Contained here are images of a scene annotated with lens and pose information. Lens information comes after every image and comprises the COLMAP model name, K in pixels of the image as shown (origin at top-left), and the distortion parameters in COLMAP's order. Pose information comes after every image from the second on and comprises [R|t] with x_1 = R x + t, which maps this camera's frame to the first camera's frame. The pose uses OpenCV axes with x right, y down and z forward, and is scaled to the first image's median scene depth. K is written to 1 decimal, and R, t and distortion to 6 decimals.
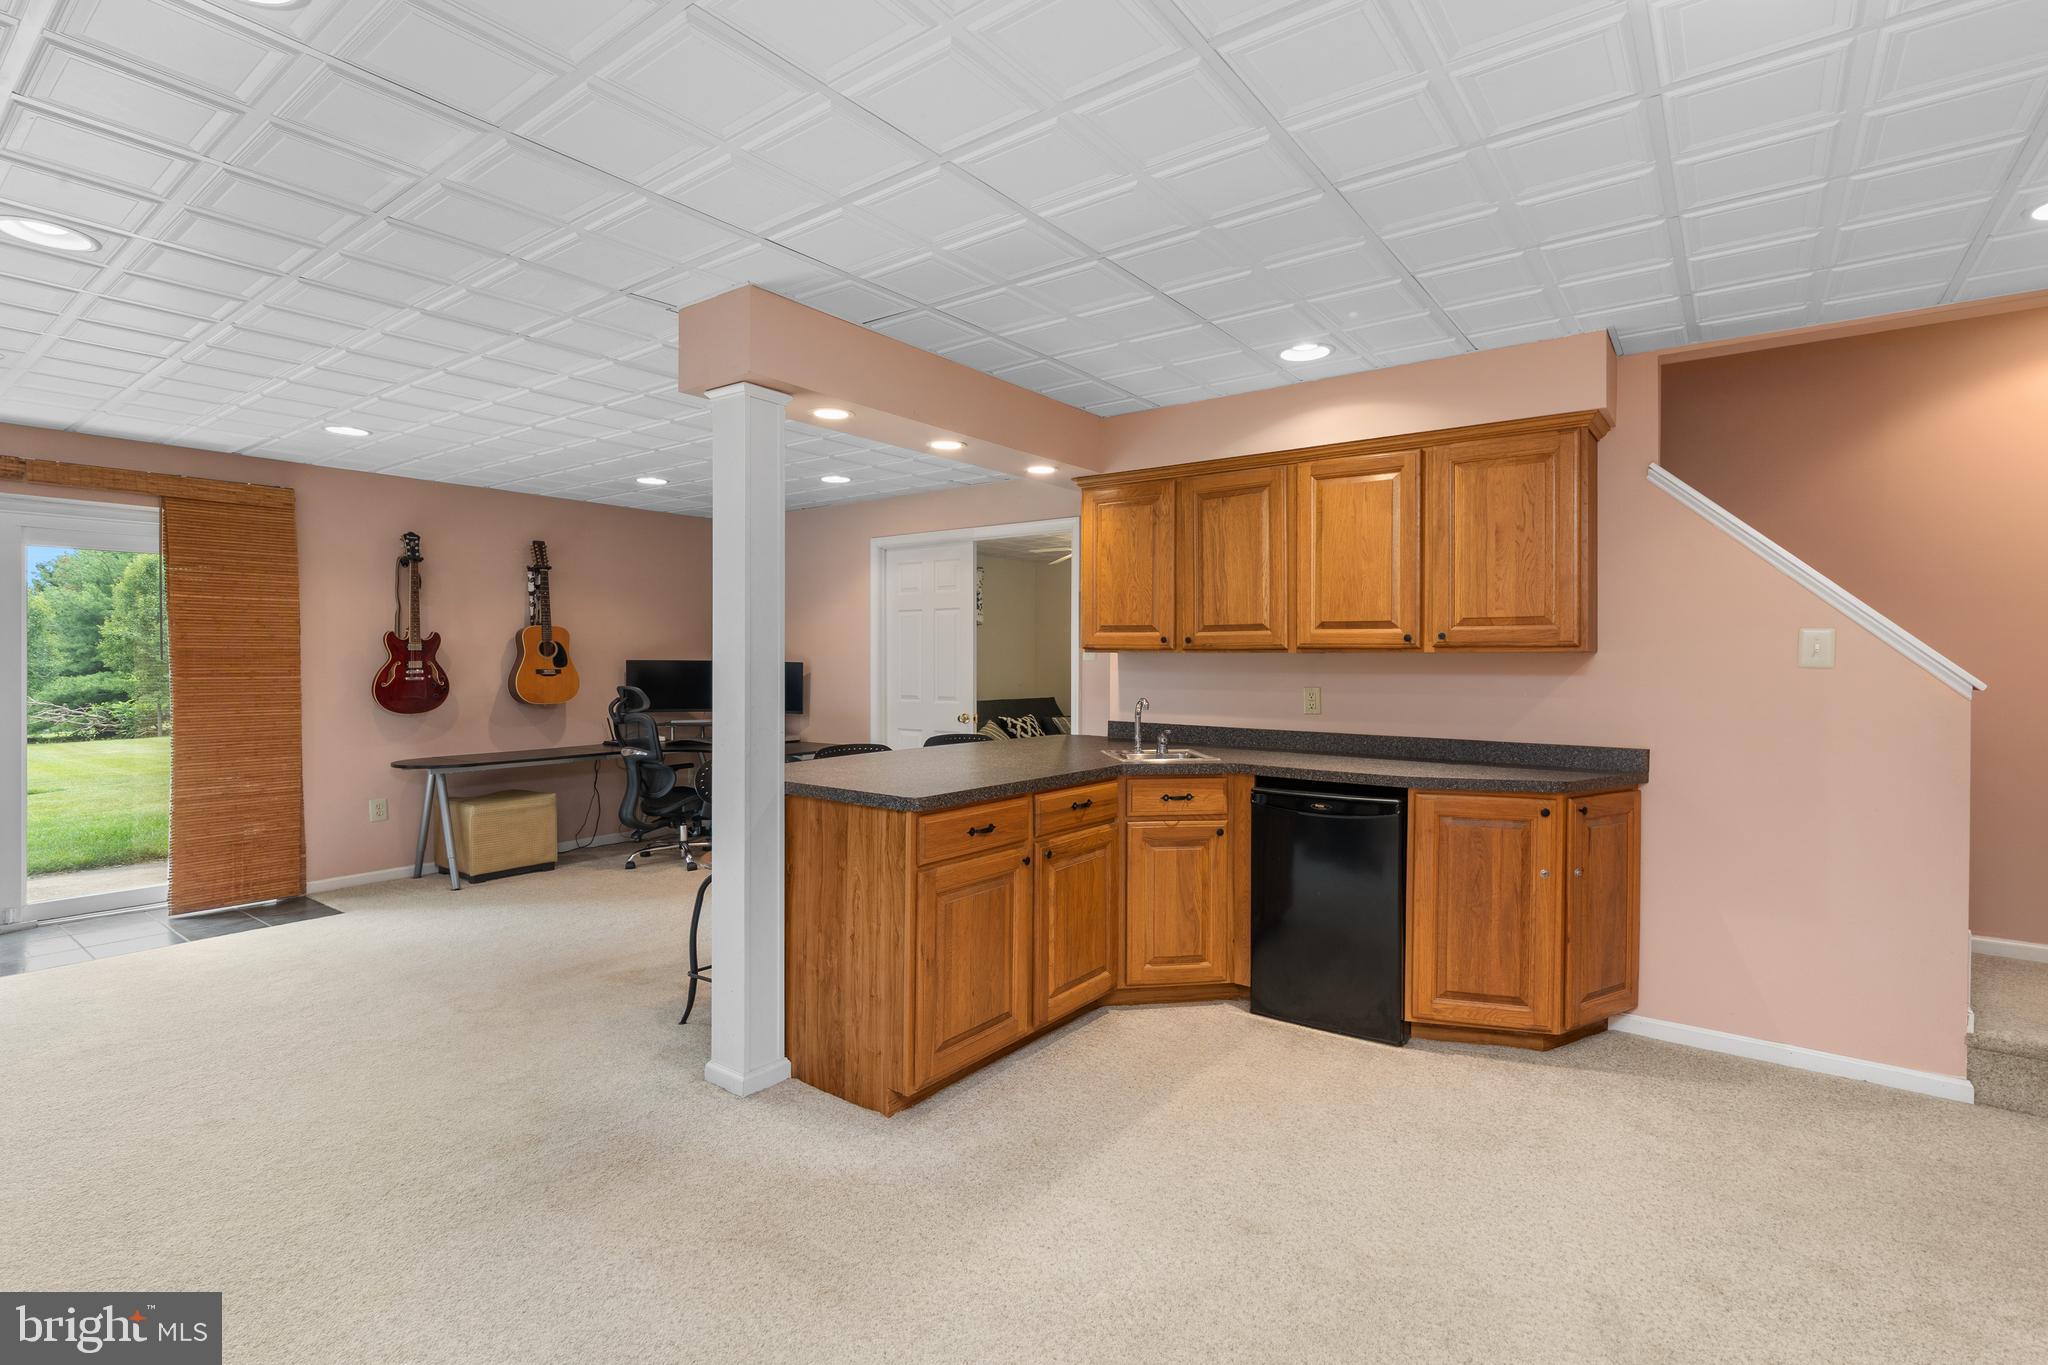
lens RADIAL K [[937.9, 0, 1021.6], [0, 937.9, 666.3], [0, 0, 1]] dist [0.001112, -0.005319]
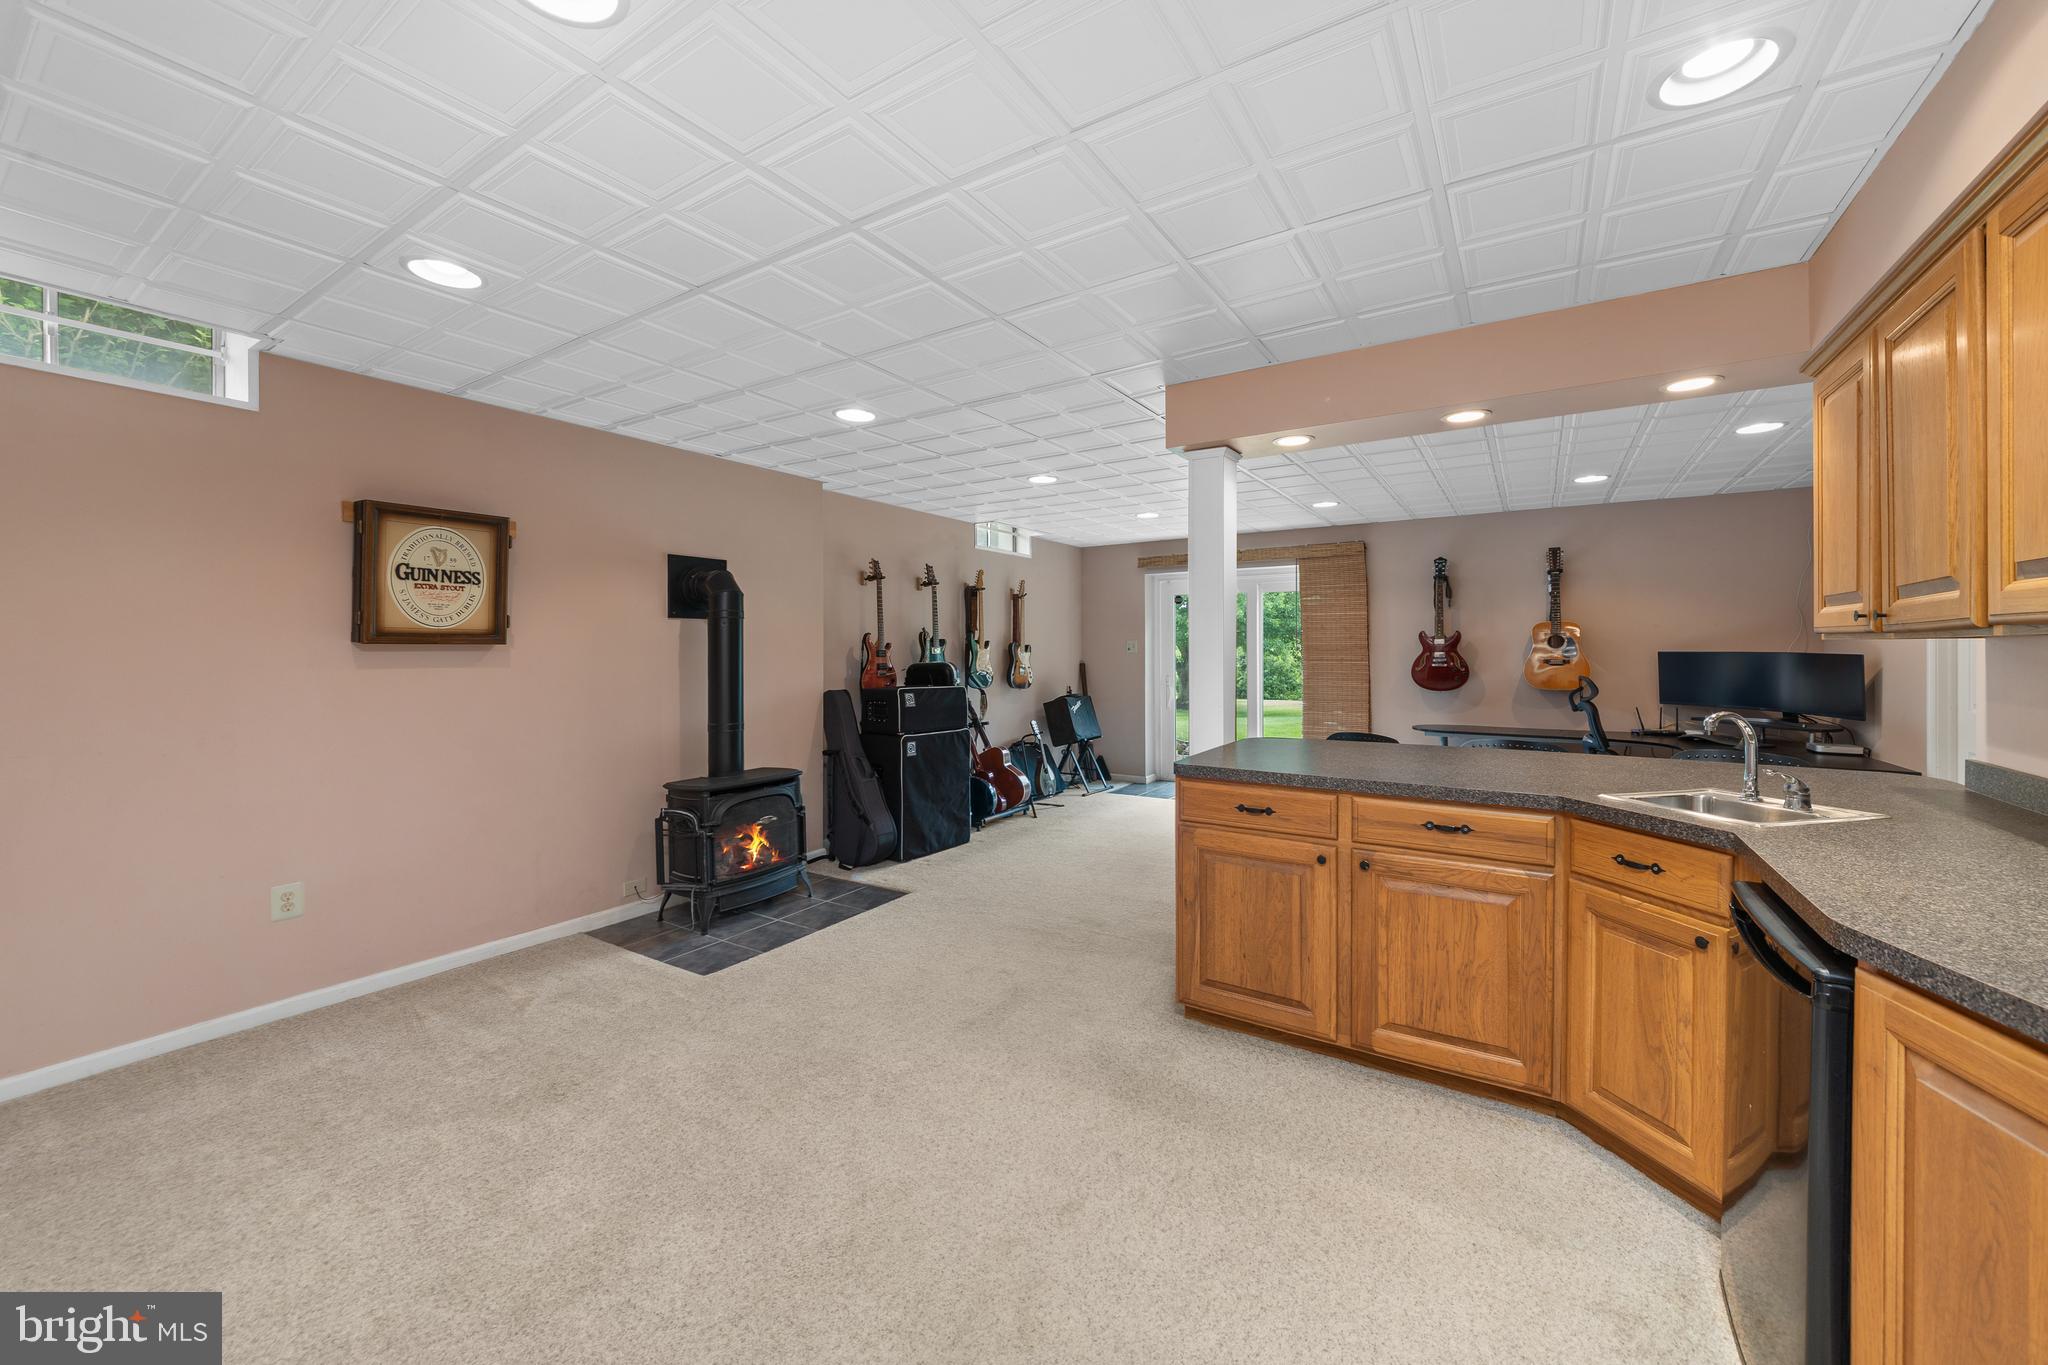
lens RADIAL K [[785.7, 0, 1078.6], [0, 785.7, 657.9], [0, 0, 1]] dist [-0.001806, -0.000223]
pose [[0.116359, 0.007756, -0.993177, 0.594986], [-0.005054, 0.999961, 0.007217, -0.003913], [0.993194, 0.004179, 0.116394, 0.498117]]
